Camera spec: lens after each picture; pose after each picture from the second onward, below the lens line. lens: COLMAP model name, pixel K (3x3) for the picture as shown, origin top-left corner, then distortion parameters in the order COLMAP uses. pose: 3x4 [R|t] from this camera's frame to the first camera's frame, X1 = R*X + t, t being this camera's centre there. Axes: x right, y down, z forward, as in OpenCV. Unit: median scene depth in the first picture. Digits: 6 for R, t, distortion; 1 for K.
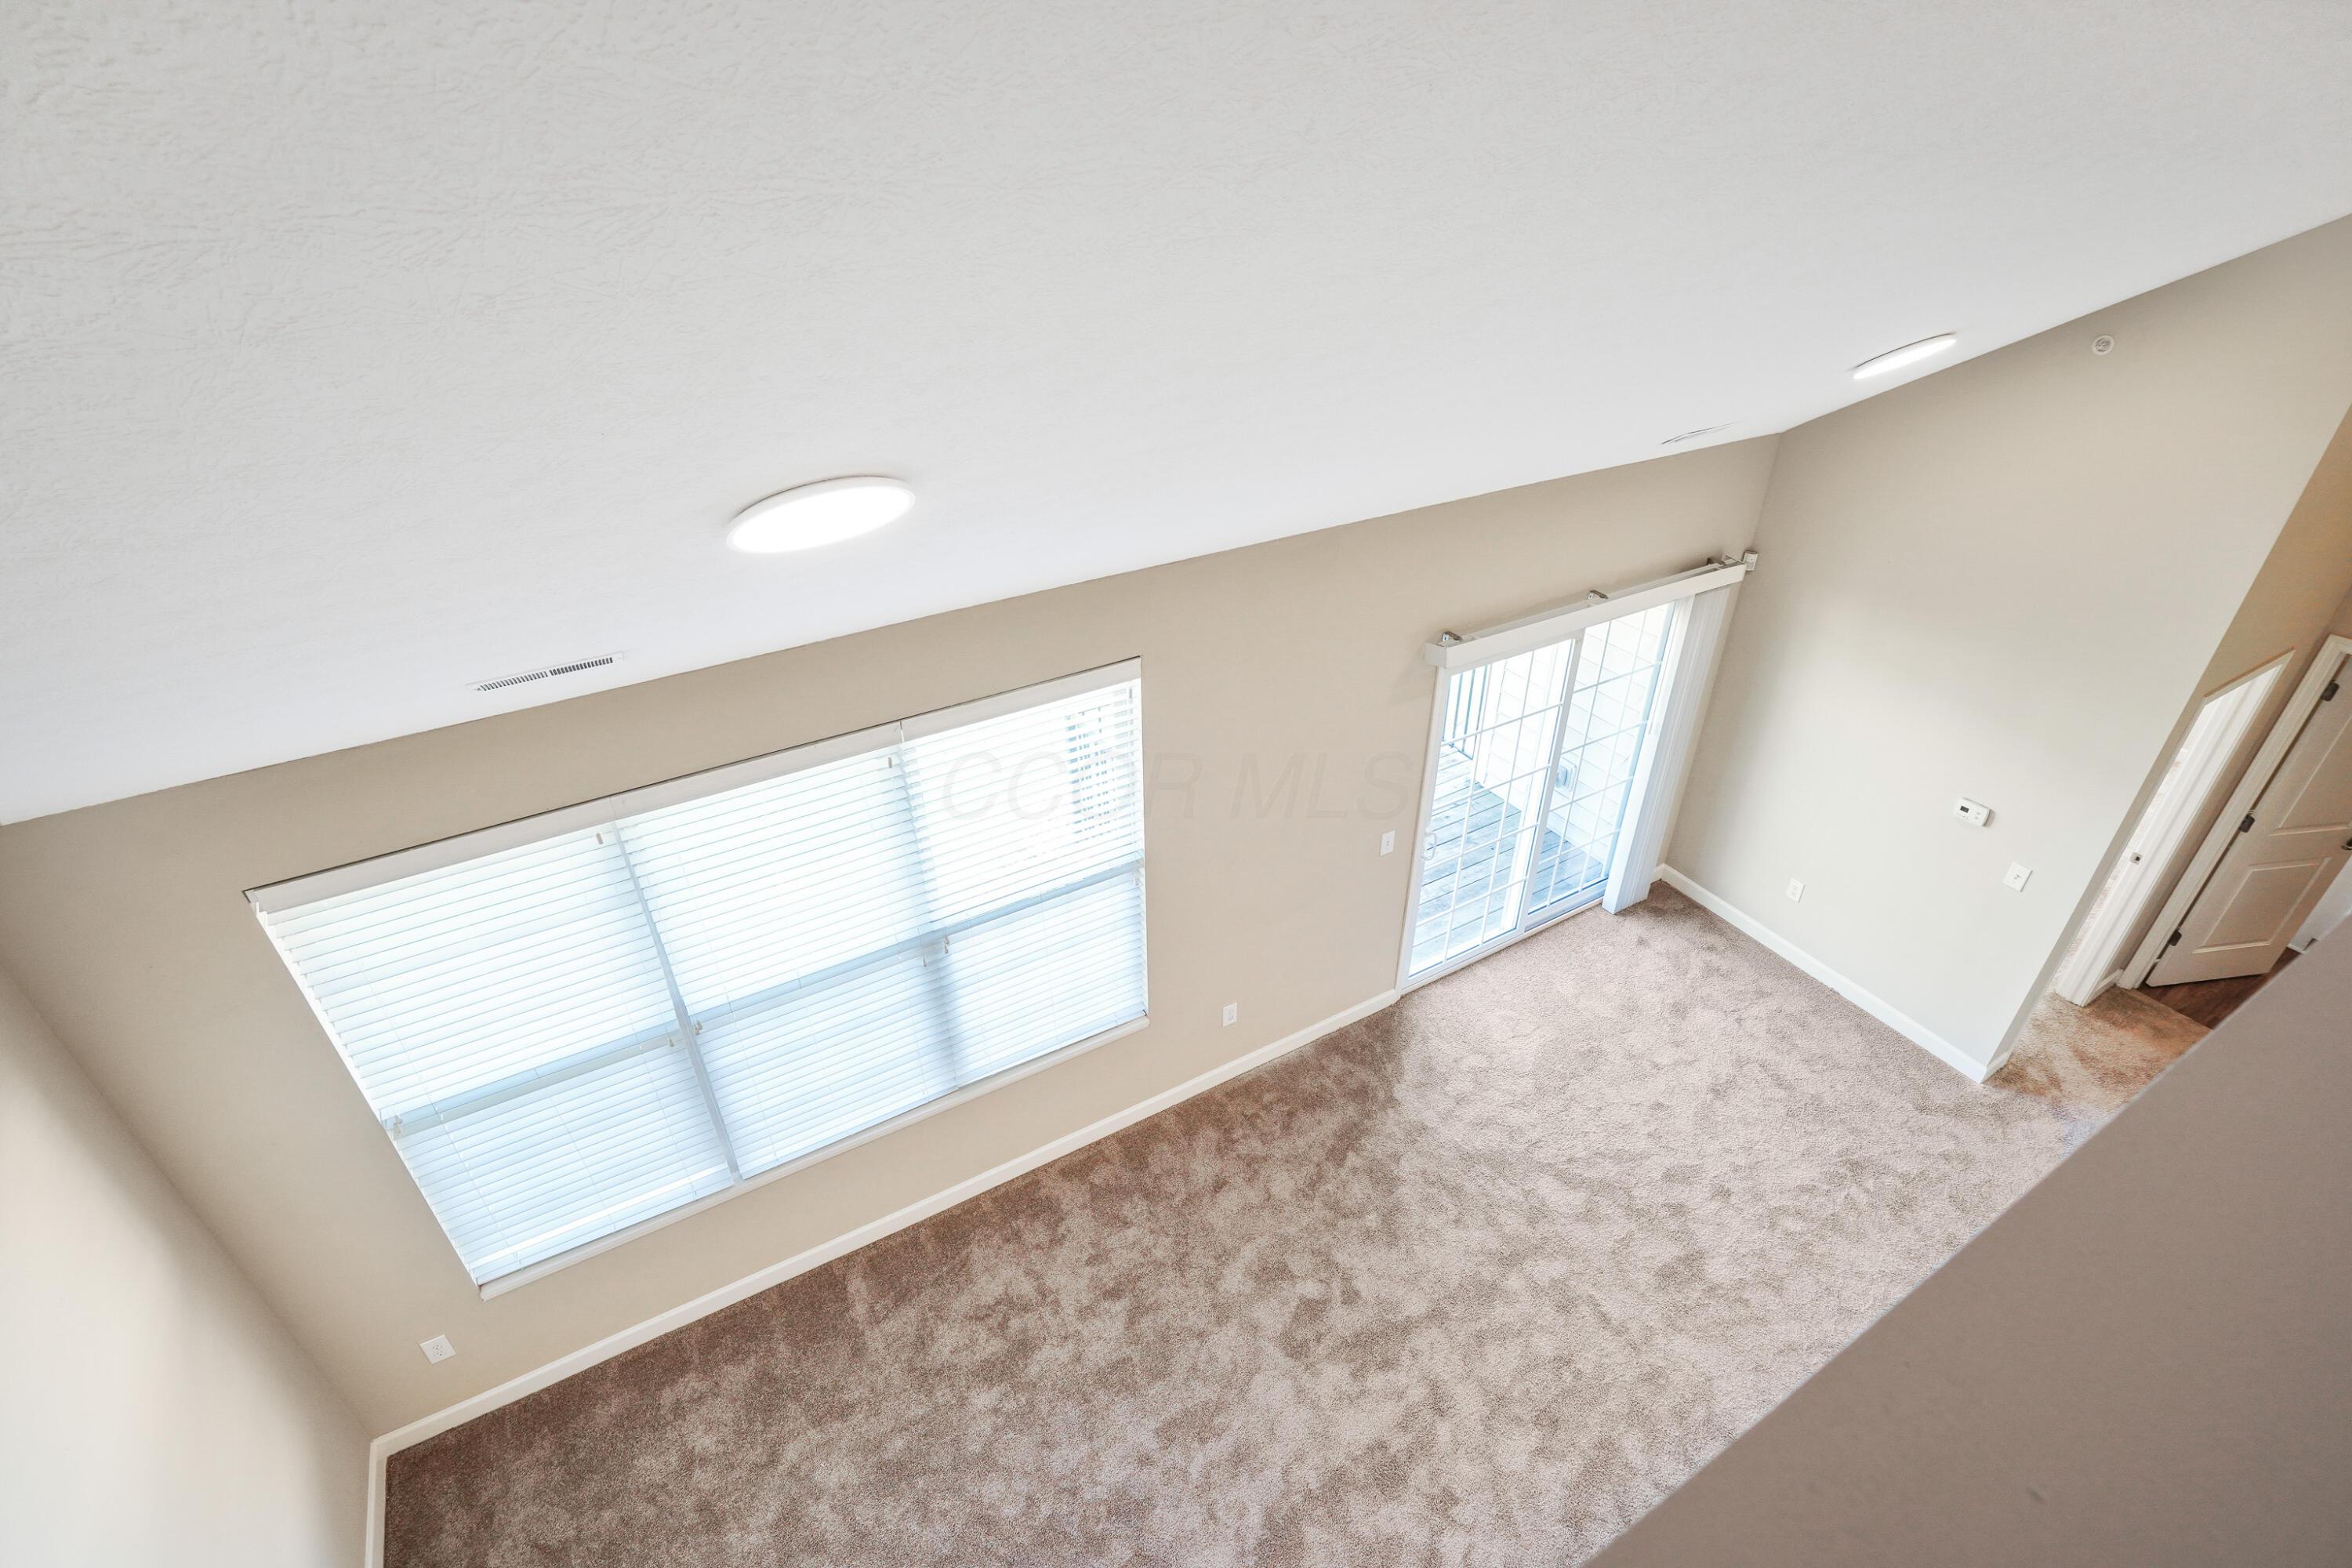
lens RADIAL K [[1109.7, 0, 1176.9], [0, 1109.7, 775.4], [0, 0, 1]] dist [-0.062086, 0.024220]
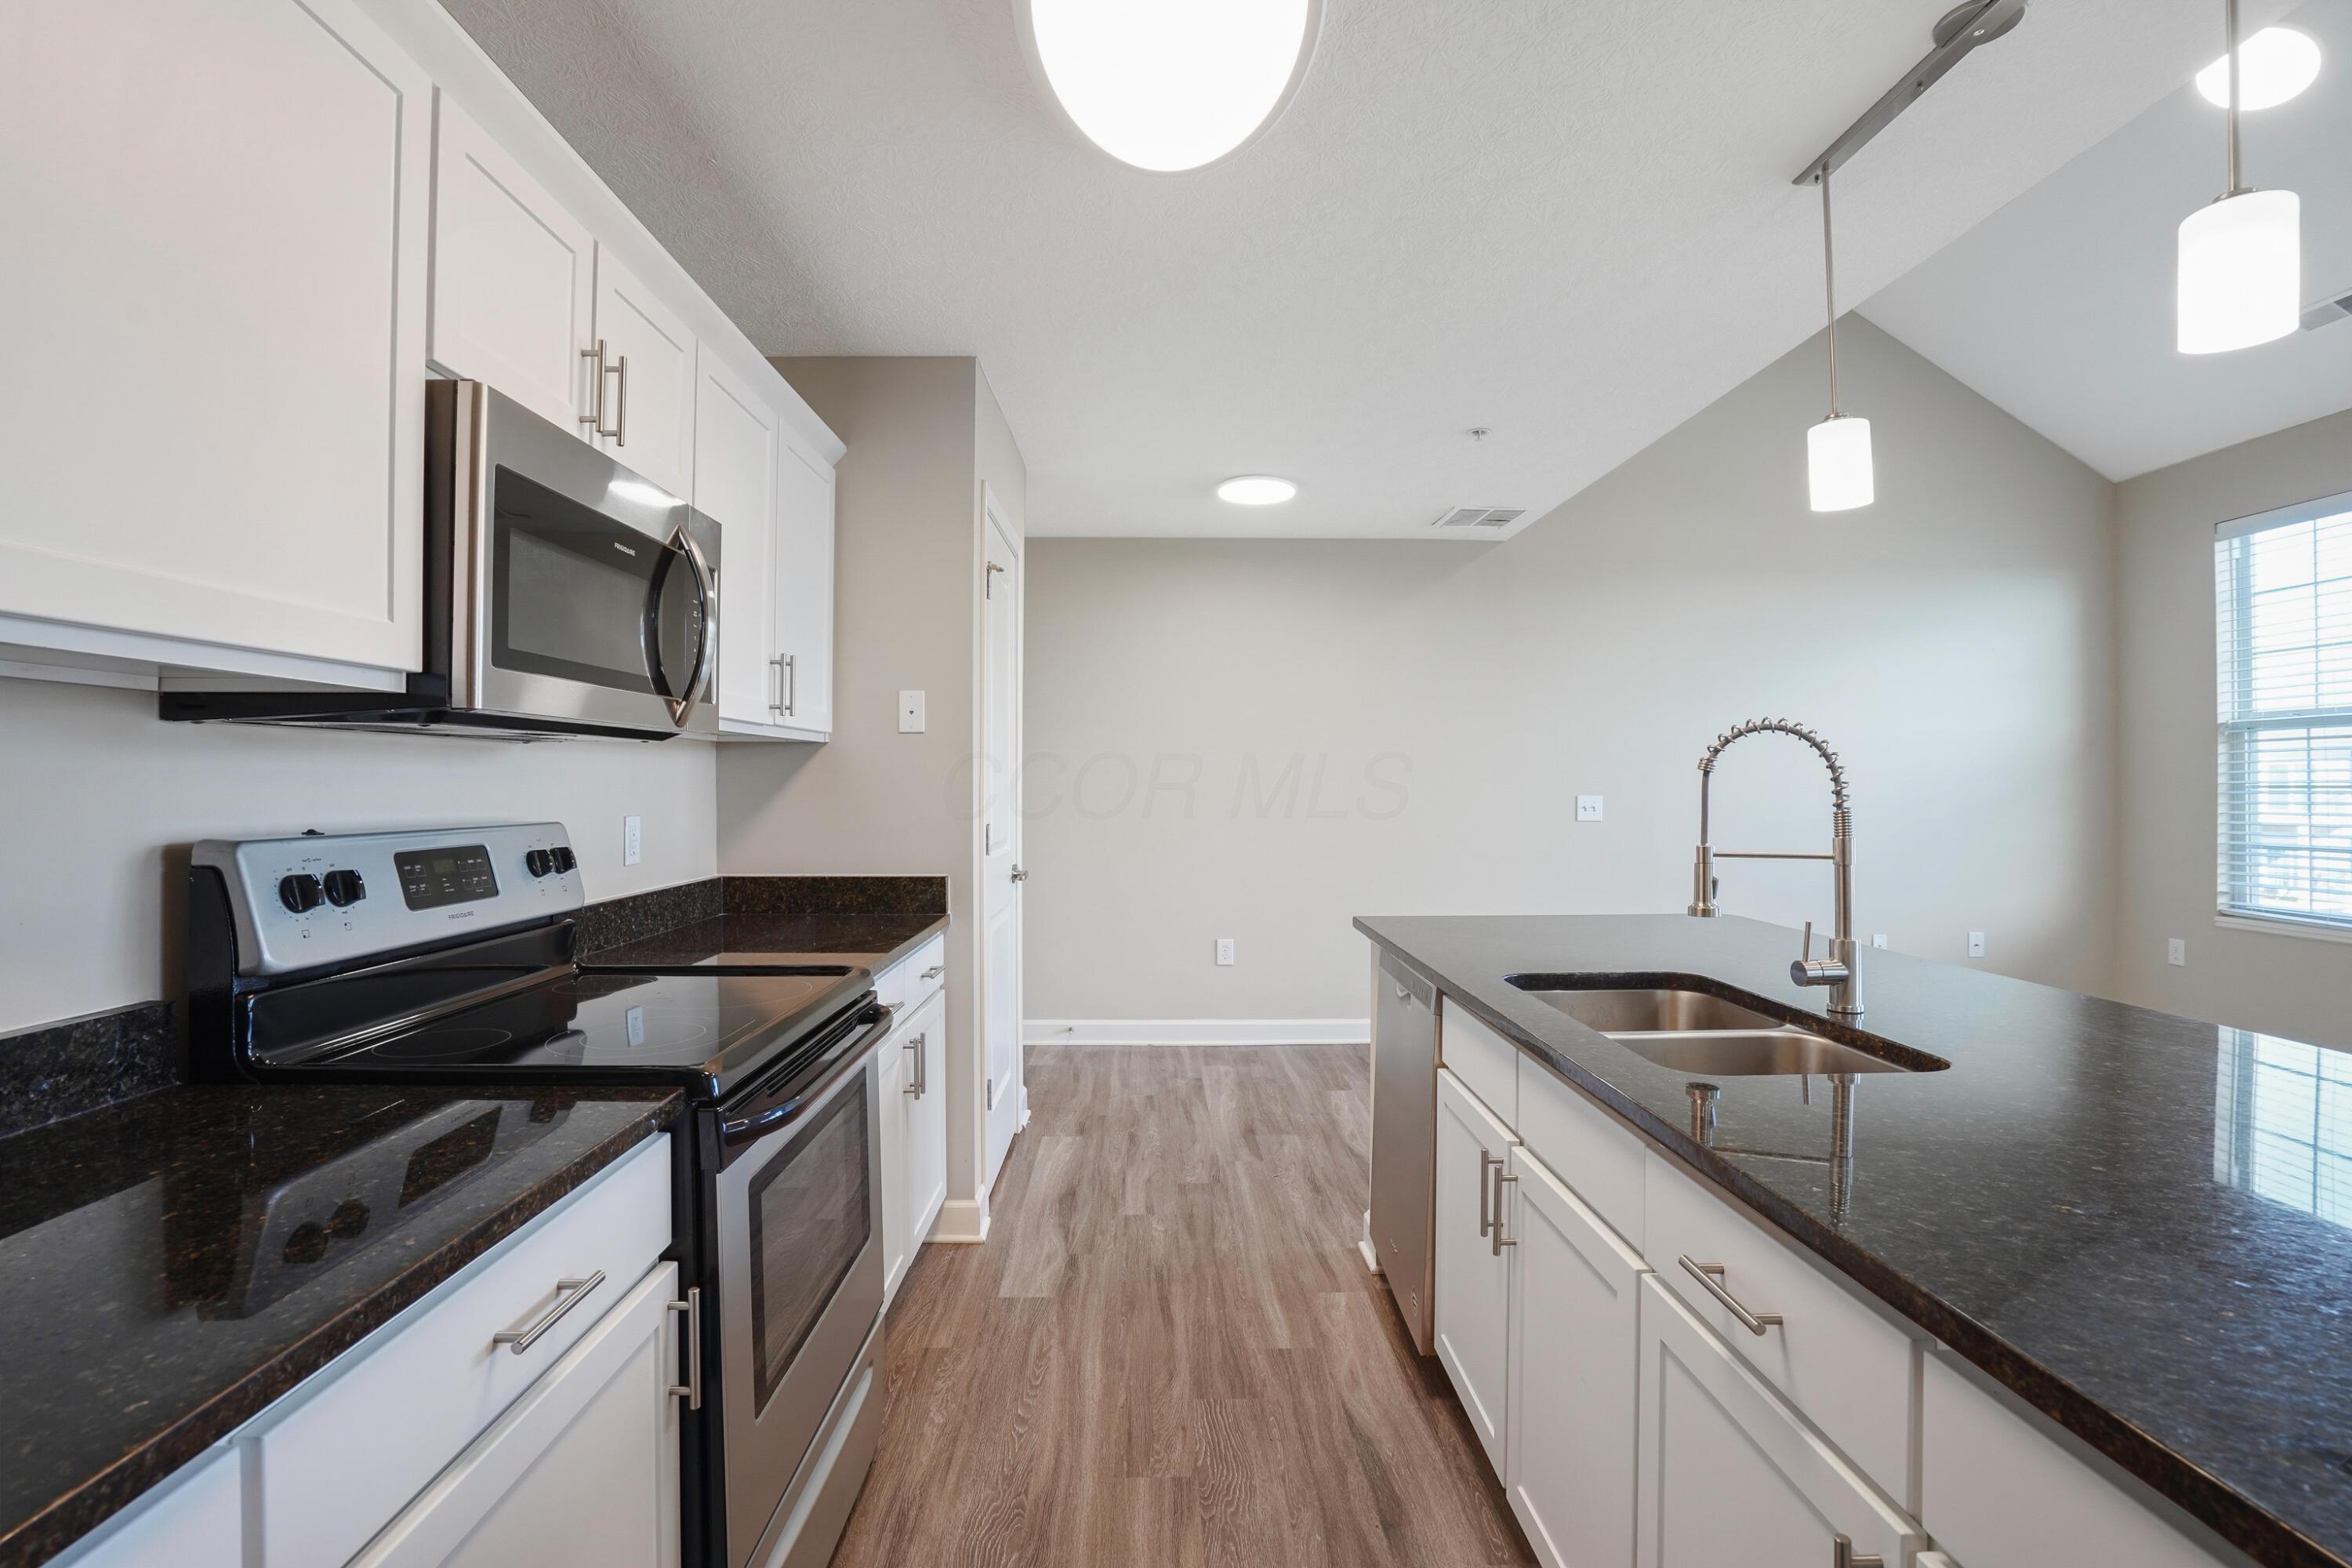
lens RADIAL K [[1109.7, 0, 1176.9], [0, 1109.7, 775.4], [0, 0, 1]] dist [-0.062086, 0.024220]
pose [[-0.480577, 0.006004, -0.876932, 0.938418], [-0.462211, 0.848071, 0.259107, 0.509117], [0.745257, 0.529848, -0.404788, 0.431629]]
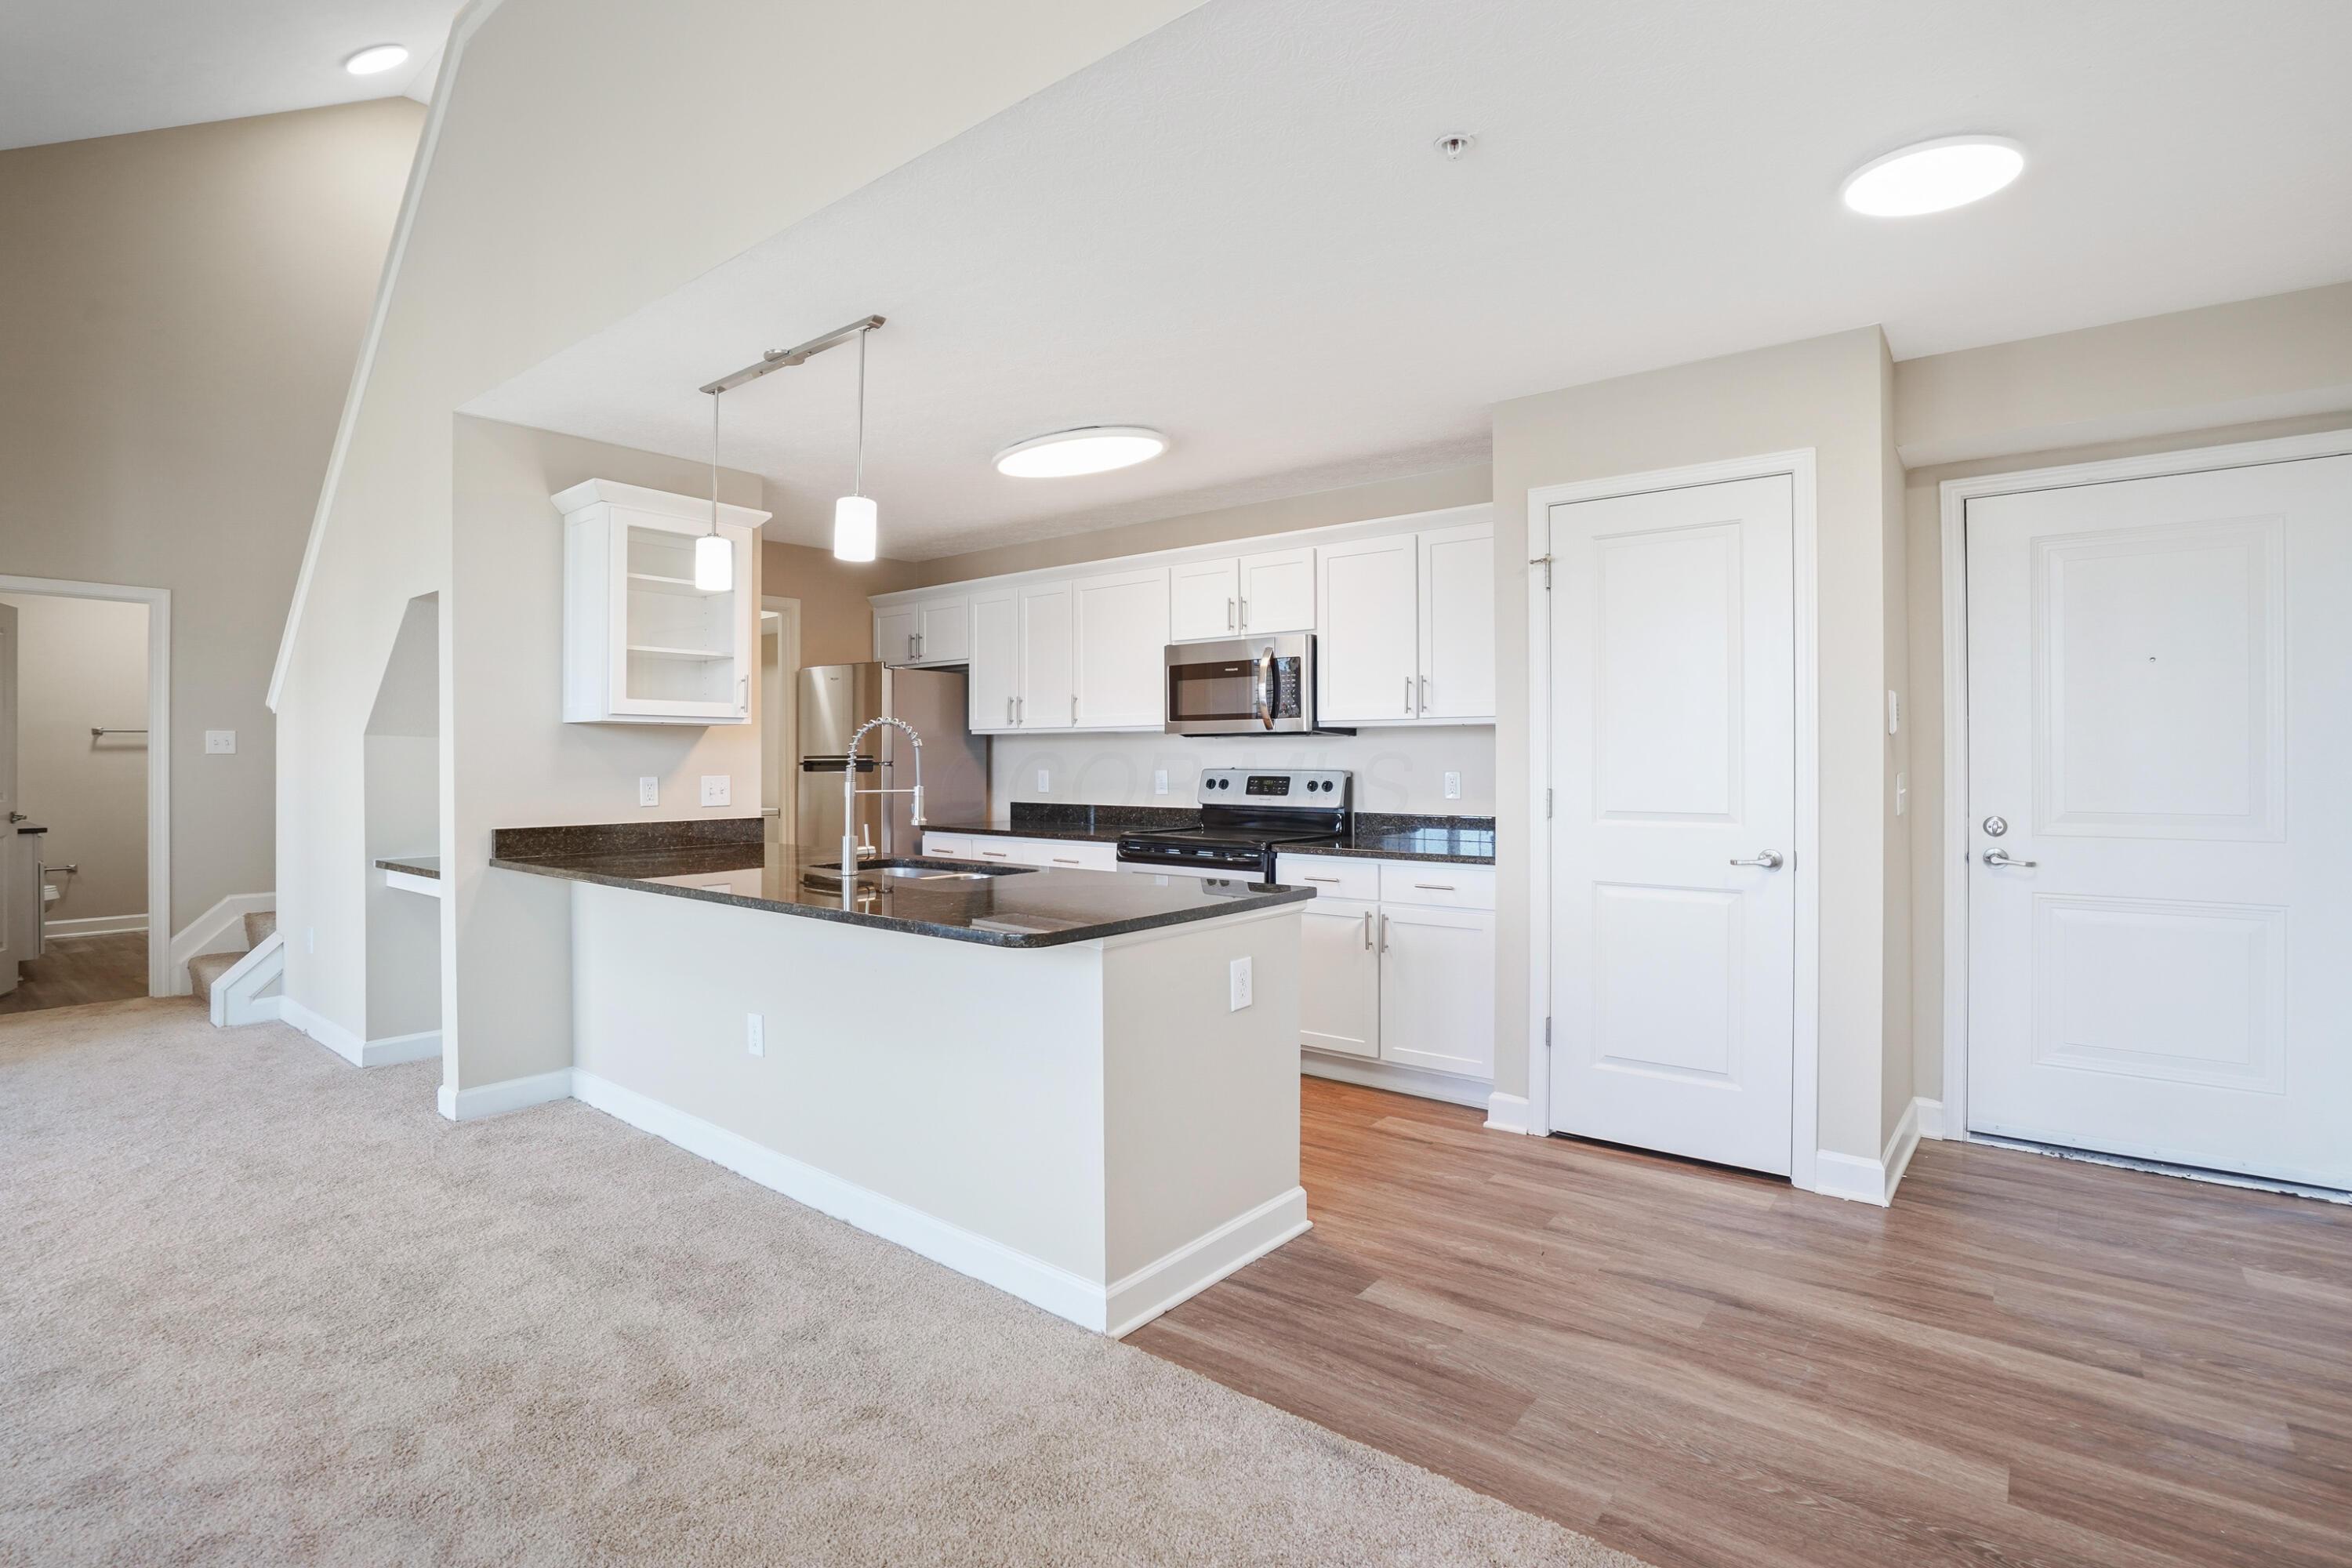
lens RADIAL K [[1109.7, 0, 1176.9], [0, 1109.7, 775.4], [0, 0, 1]] dist [-0.062086, 0.024220]
pose [[-0.360030, -0.000528, 0.932941, -0.317313], [0.501401, 0.843191, 0.193973, 0.479025], [-0.786750, 0.537613, -0.303309, 0.516535]]
